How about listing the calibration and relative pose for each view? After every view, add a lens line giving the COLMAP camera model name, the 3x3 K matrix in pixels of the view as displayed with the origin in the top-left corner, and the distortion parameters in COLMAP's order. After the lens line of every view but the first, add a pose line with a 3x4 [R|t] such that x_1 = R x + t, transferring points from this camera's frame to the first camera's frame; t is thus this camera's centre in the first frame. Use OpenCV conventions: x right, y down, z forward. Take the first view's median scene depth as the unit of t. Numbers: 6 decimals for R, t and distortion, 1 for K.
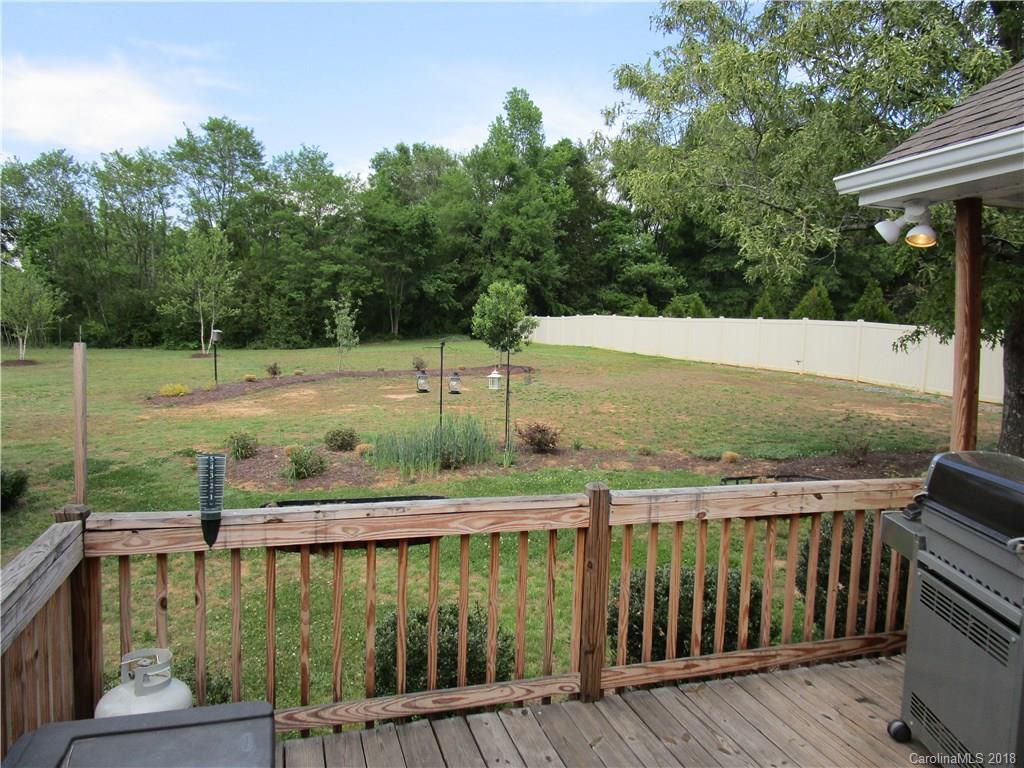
lens RADIAL K [[732.7, 0, 511.3], [0, 732.7, 386.6], [0, 0, 1]] dist [-0.025641, 0.005023]
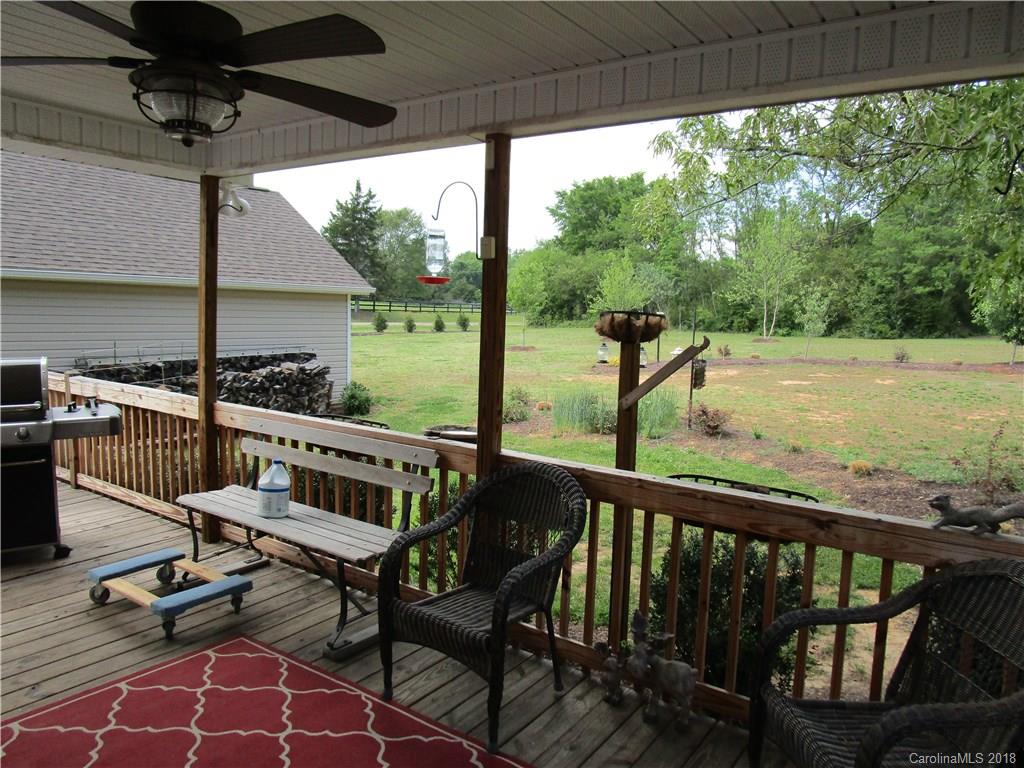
lens RADIAL K [[732.7, 0, 520.6], [0, 732.7, 384.0], [0, 0, 1]] dist [-0.025641, 0.005023]
pose [[0.618705, 0.081921, -0.781341, 1.946511], [-0.075807, 0.996133, 0.044414, -0.000244], [0.781957, 0.031752, 0.622523, 0.643280]]
